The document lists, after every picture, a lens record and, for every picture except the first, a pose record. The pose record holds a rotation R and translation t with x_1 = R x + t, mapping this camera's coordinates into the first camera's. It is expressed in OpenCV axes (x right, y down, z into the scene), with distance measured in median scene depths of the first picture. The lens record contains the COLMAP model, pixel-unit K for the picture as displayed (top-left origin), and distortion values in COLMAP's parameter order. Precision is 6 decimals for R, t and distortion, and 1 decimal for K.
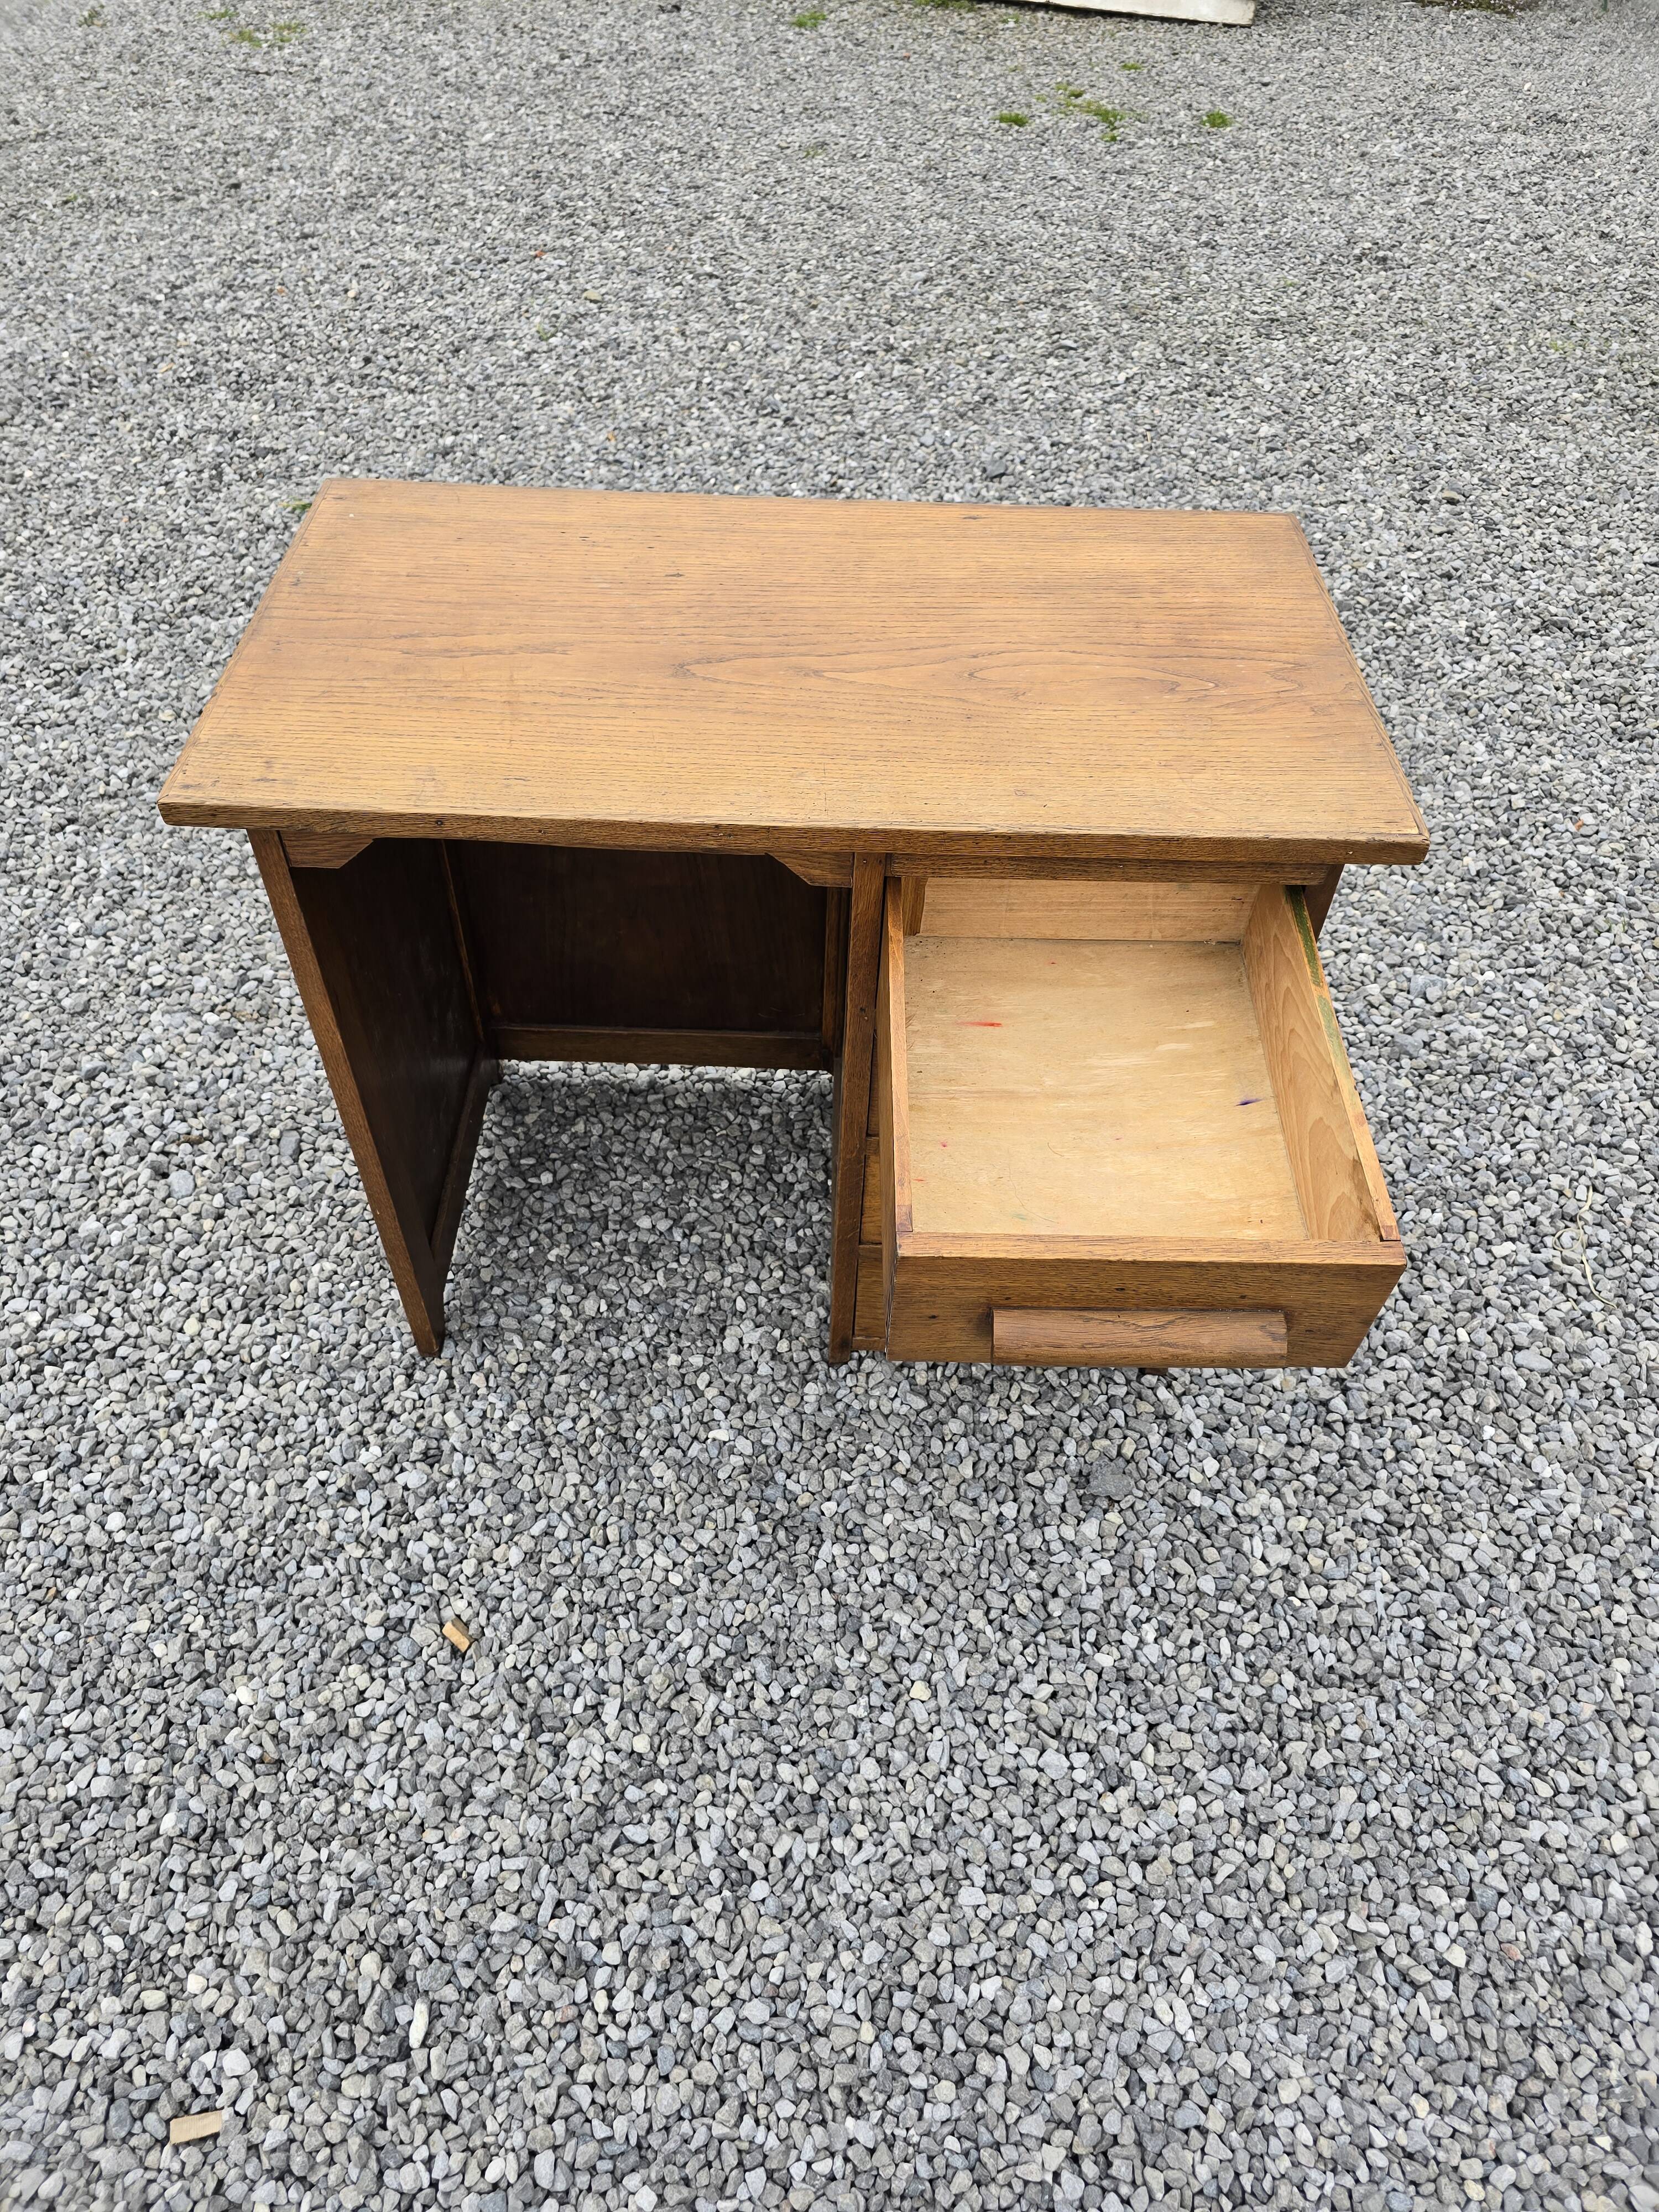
lens RADIAL K [[1504.1, 0, 847.0], [0, 1504.1, 1082.9], [0, 0, 1]] dist [0.031904, -0.041626]
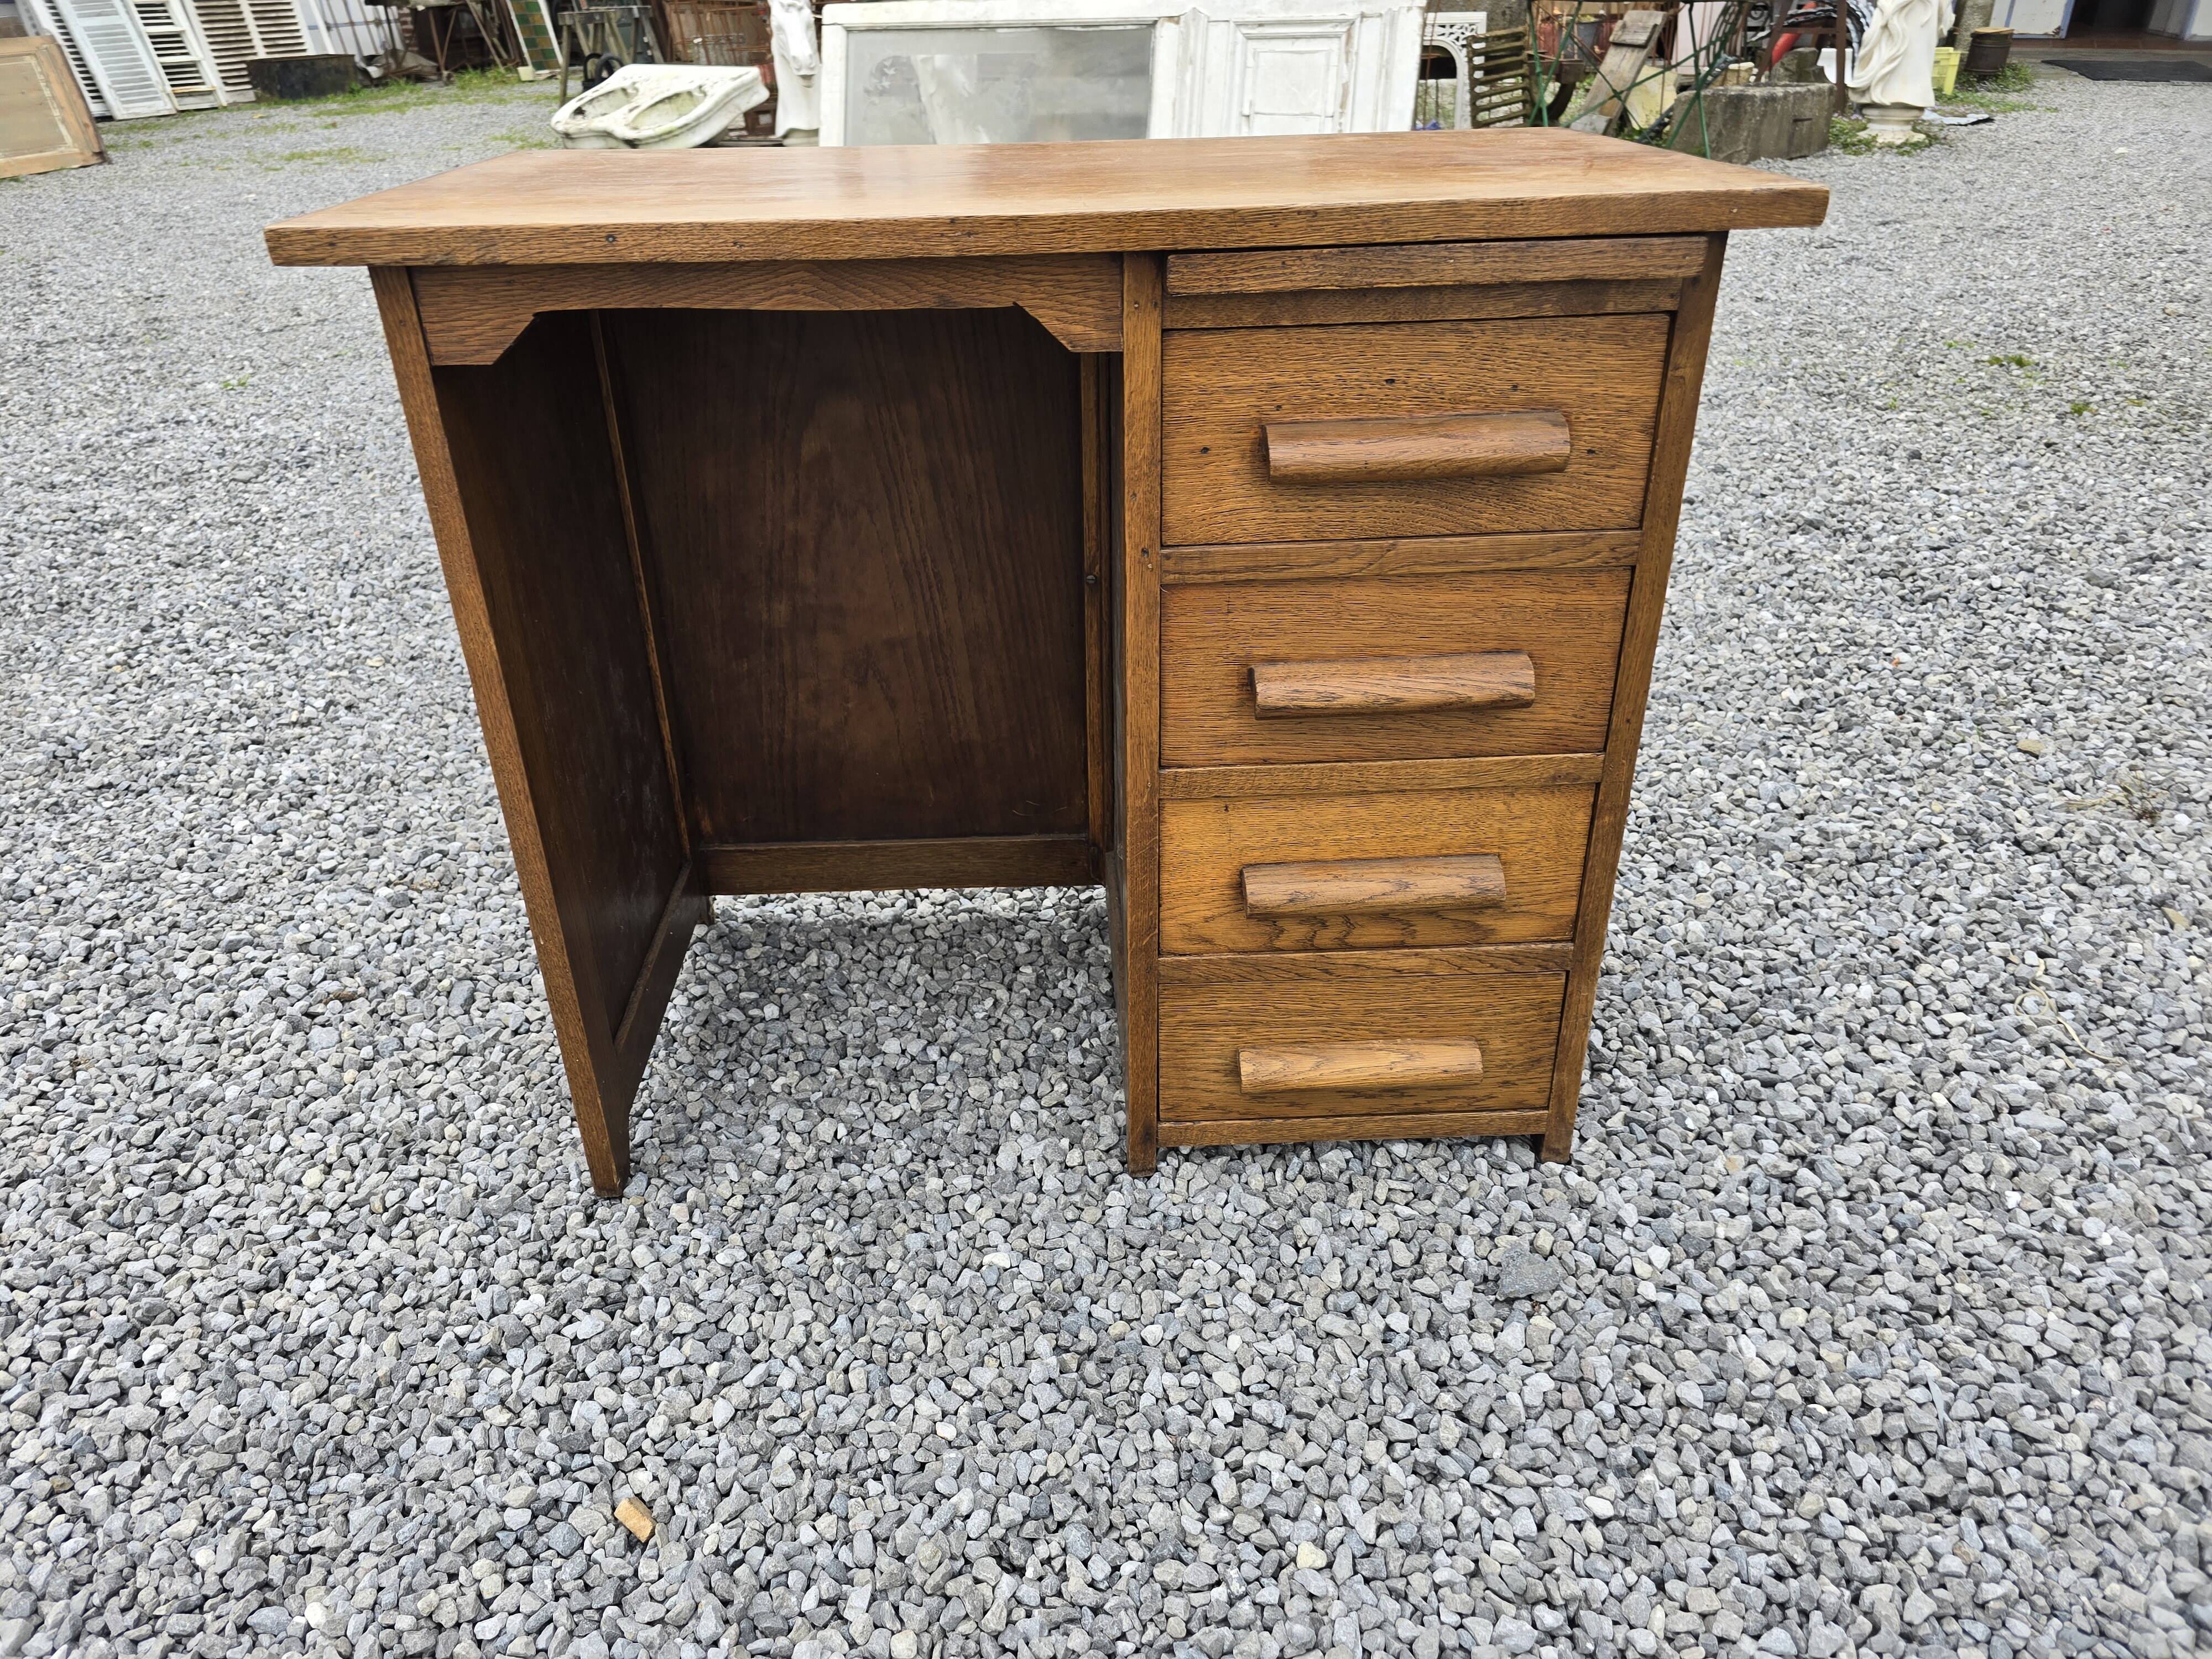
lens RADIAL K [[1504.1, 0, 1080.6], [0, 1504.1, 817.9], [0, 0, 1]] dist [0.031904, -0.041626]
pose [[0.997895, -0.064669, 0.004754, -0.032522], [0.062887, 0.947309, -0.314089, 0.262164], [0.015808, 0.313726, 0.949382, 0.216811]]
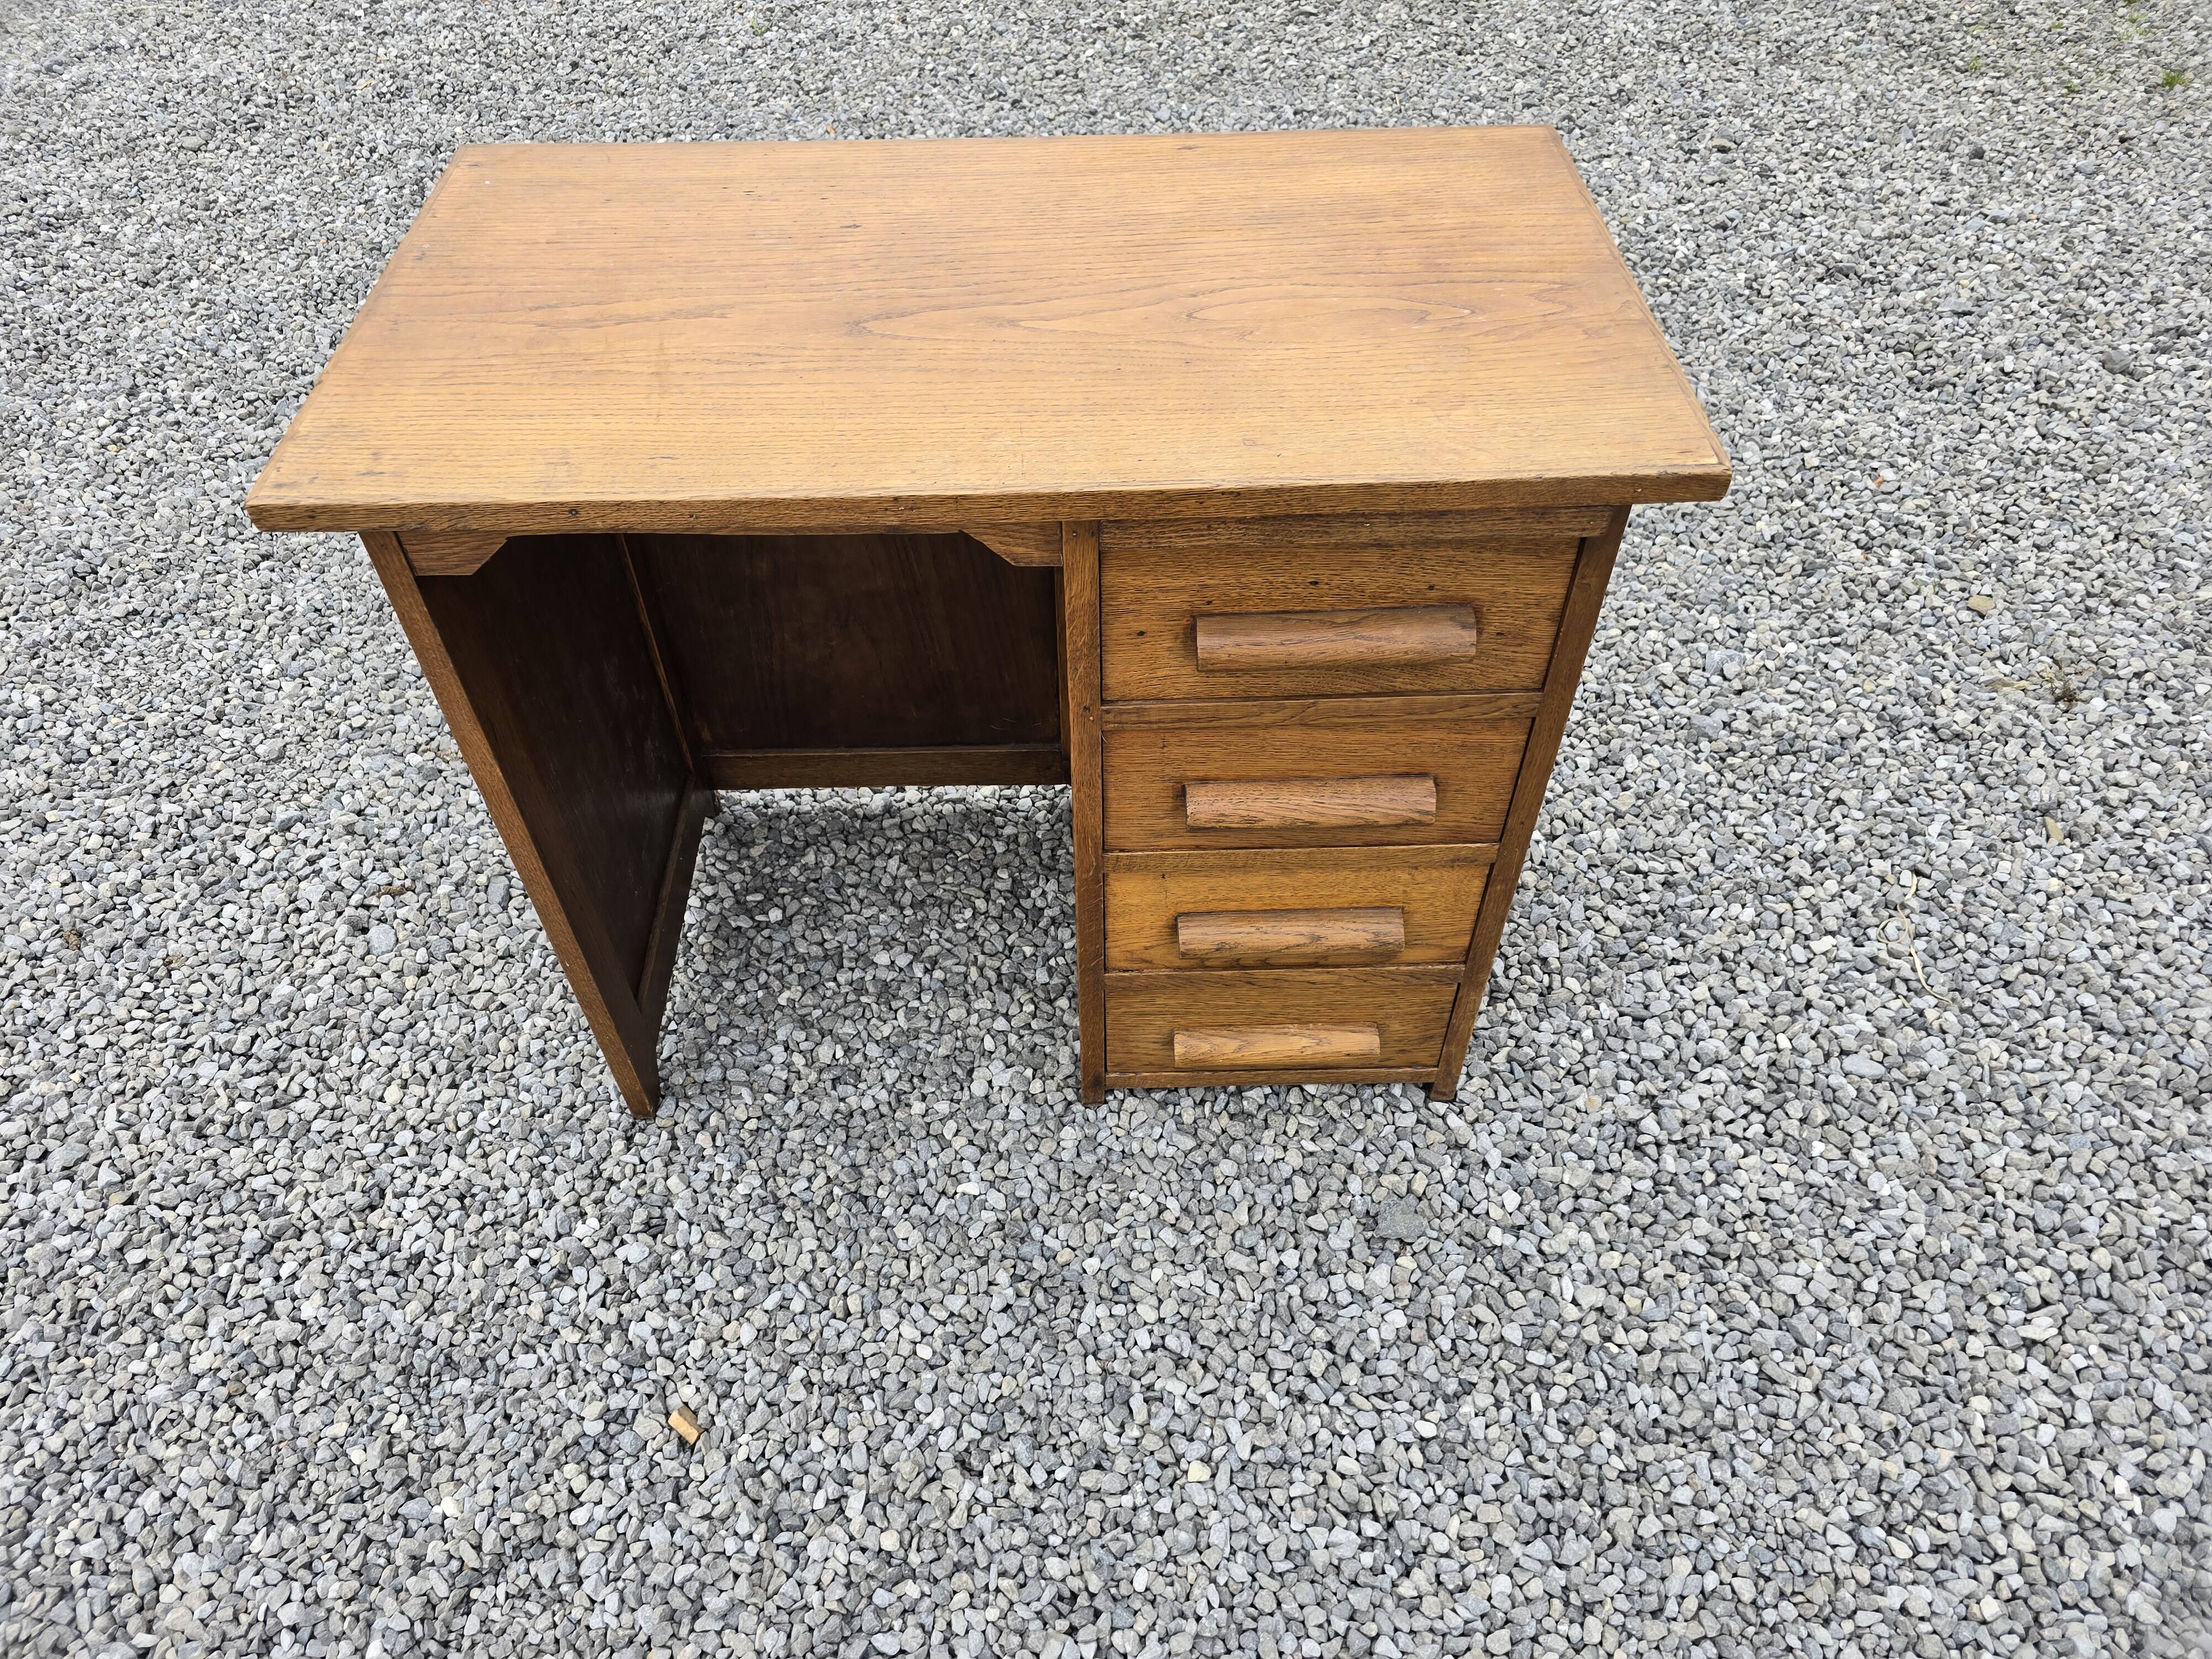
lens RADIAL K [[1504.1, 0, 1106.3], [0, 1504.1, 813.2], [0, 0, 1]] dist [0.031904, -0.041626]
pose [[0.998752, -0.047254, -0.016199, 0.023583], [0.047421, 0.998824, 0.010085, 0.001670], [0.015704, -0.010841, 0.999818, 0.091679]]
